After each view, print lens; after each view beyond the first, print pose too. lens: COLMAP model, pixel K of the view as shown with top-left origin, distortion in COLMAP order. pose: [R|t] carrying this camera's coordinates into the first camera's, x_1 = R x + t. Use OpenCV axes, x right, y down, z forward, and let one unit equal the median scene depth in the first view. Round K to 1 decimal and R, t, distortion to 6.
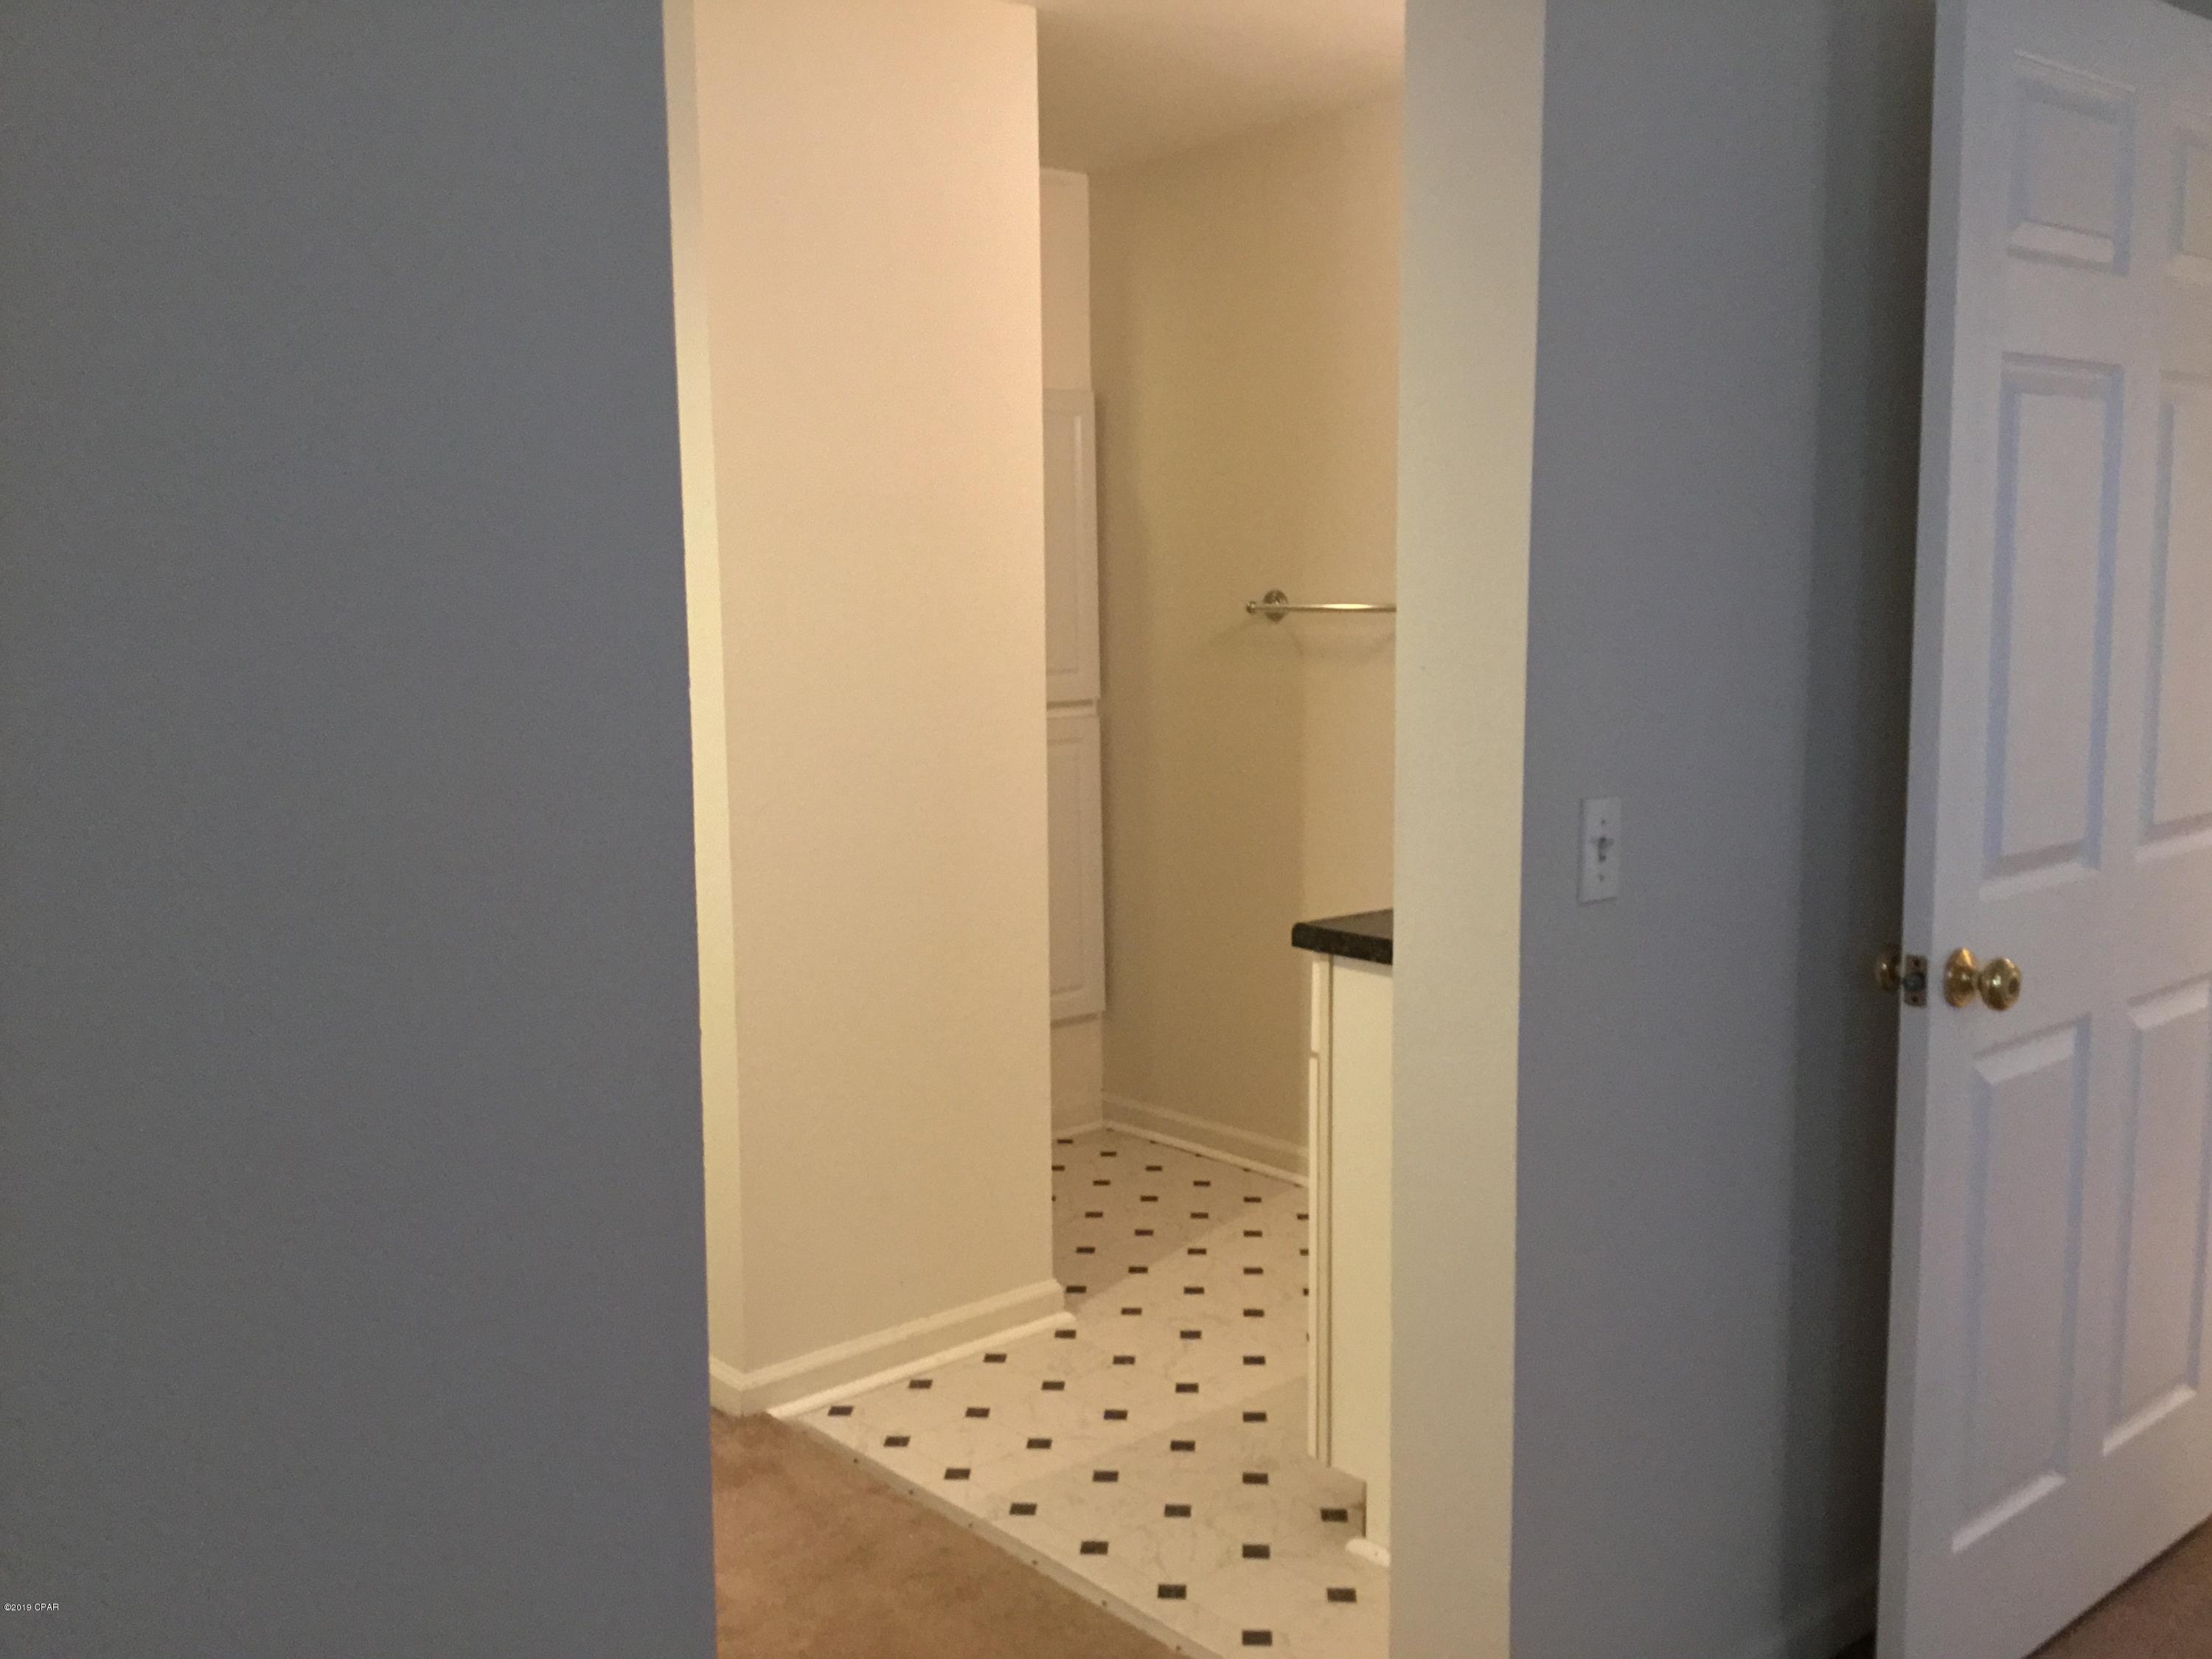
lens RADIAL K [[2008.7, 0, 1106.6], [0, 2008.7, 828.2], [0, 0, 1]] dist [0.002950, 0.000000]
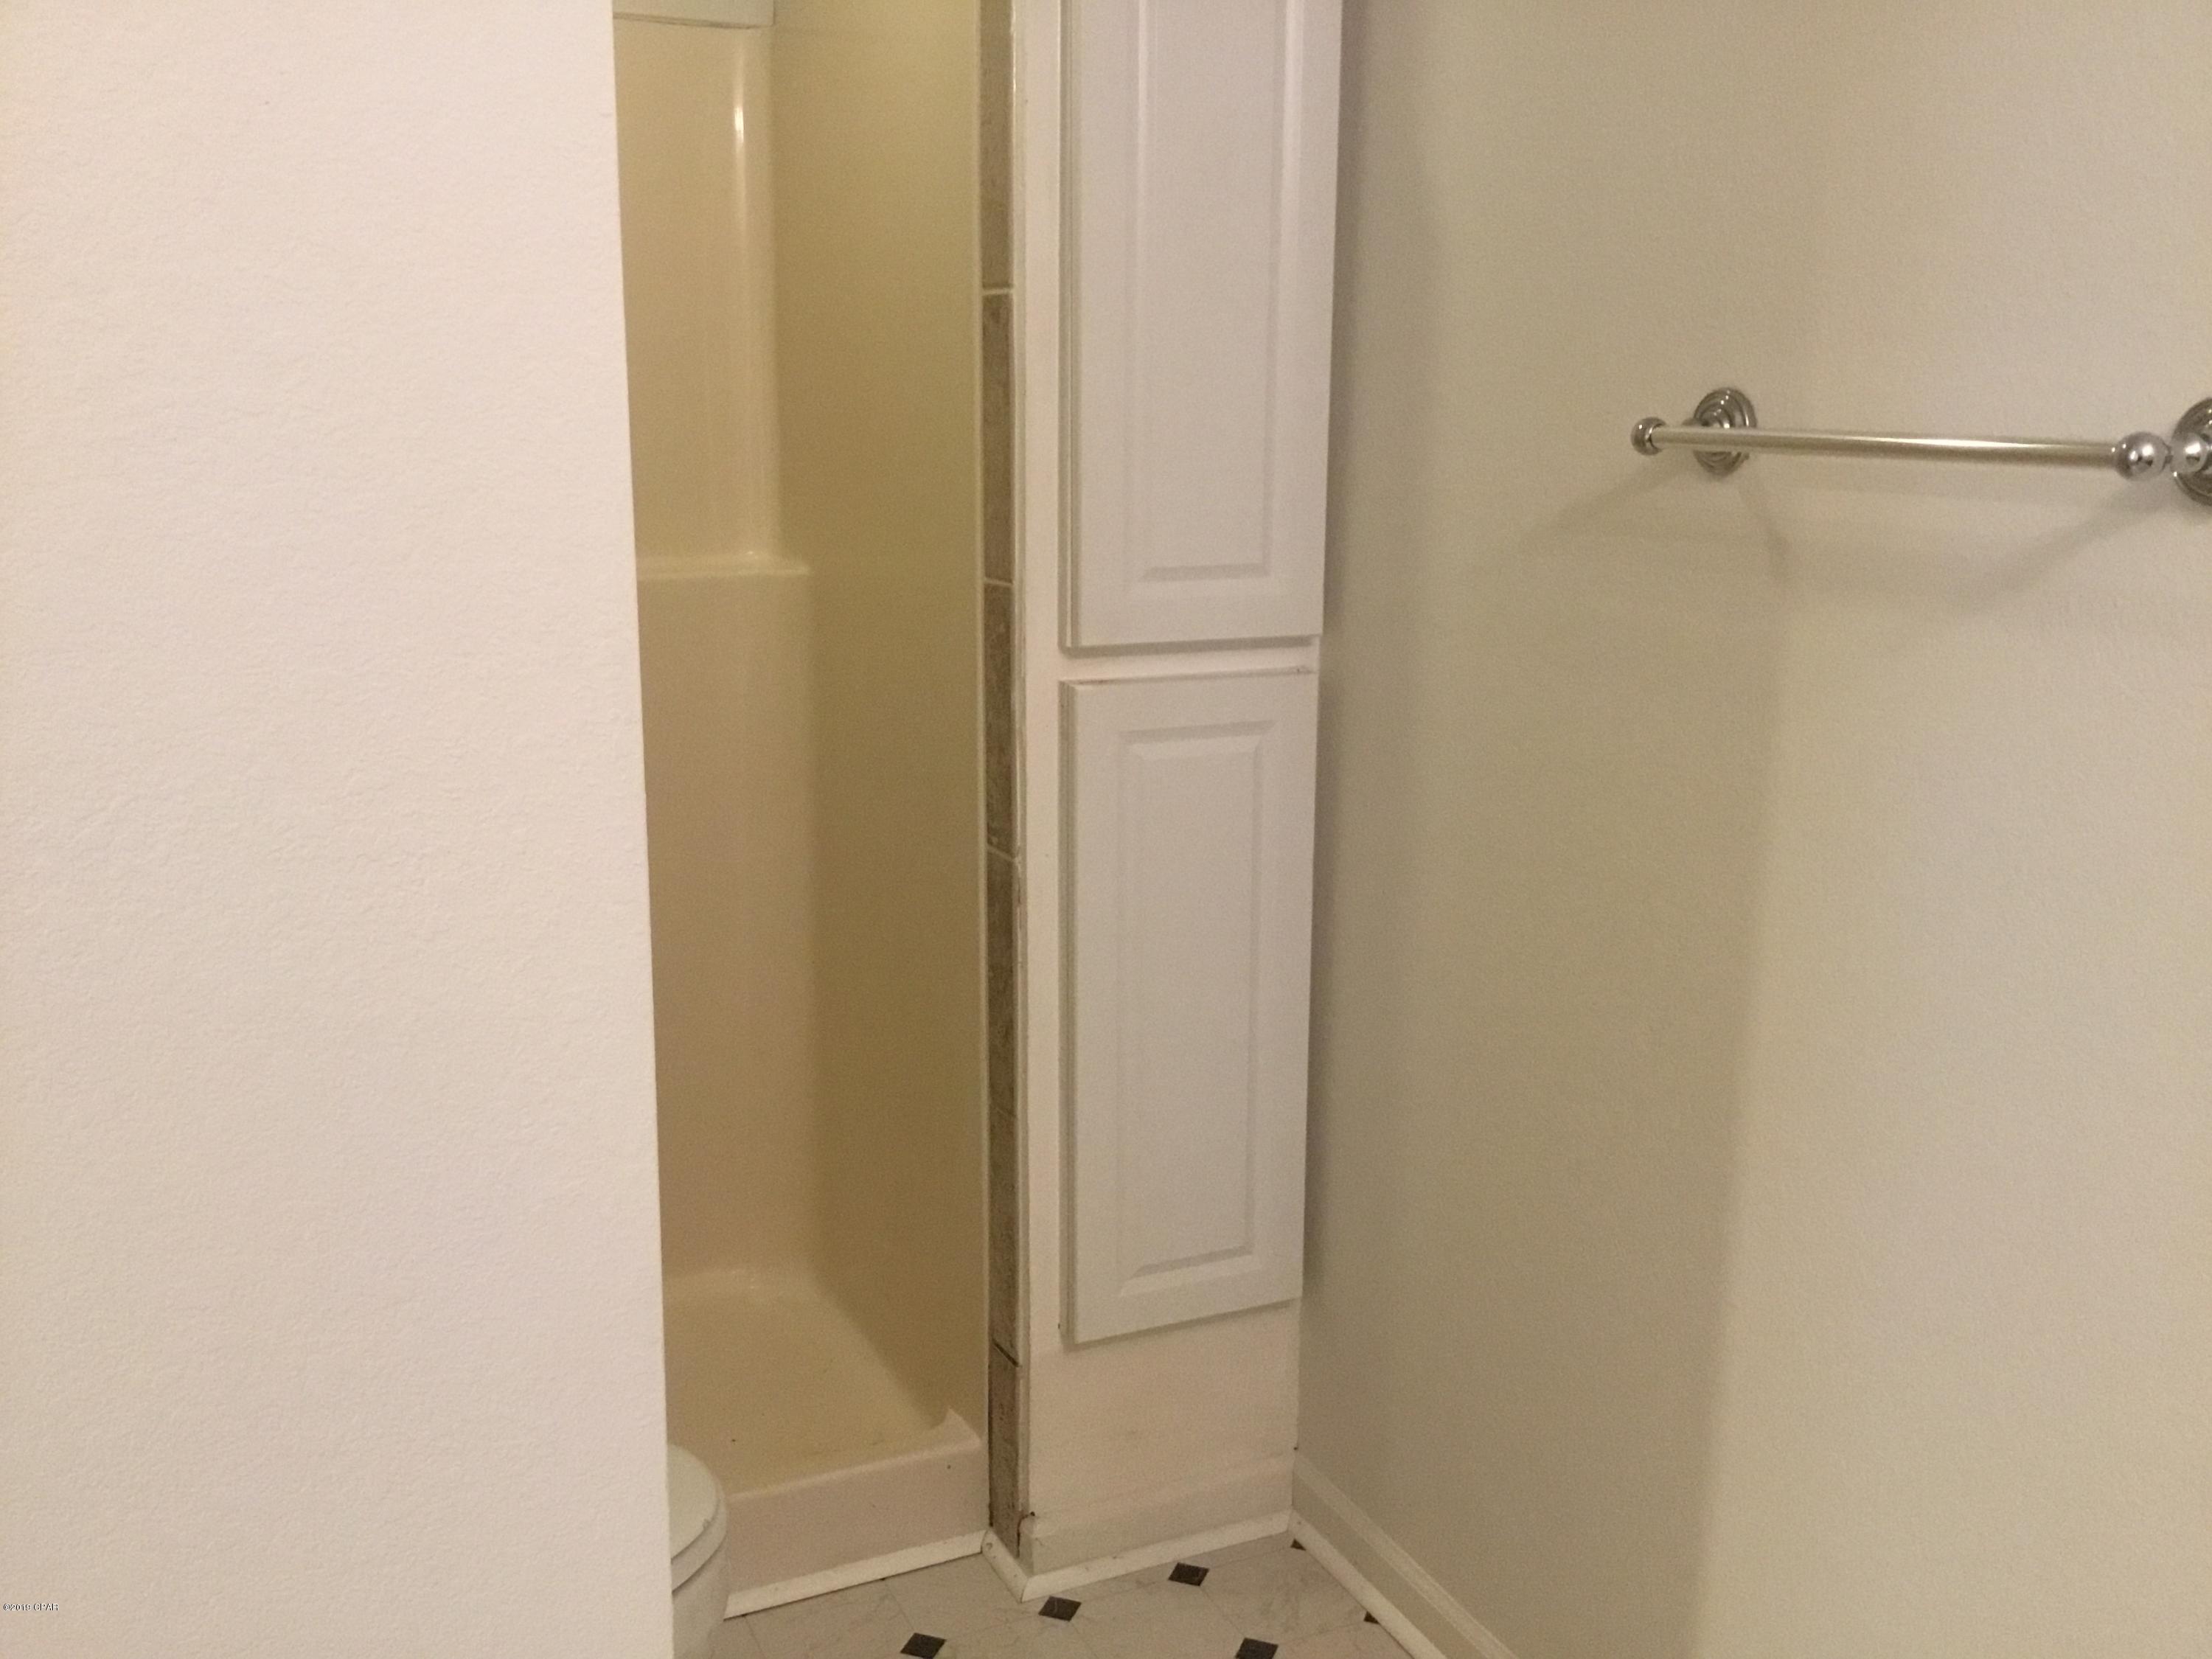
lens RADIAL K [[2008.7, 0, 1105.7], [0, 2008.7, 833.5], [0, 0, 1]] dist [0.002950, 0.000000]
pose [[0.968717, 0.065107, -0.239477, 0.061947], [-0.043213, 0.994484, 0.095569, -0.062309], [0.244378, -0.082231, 0.966187, 0.559328]]
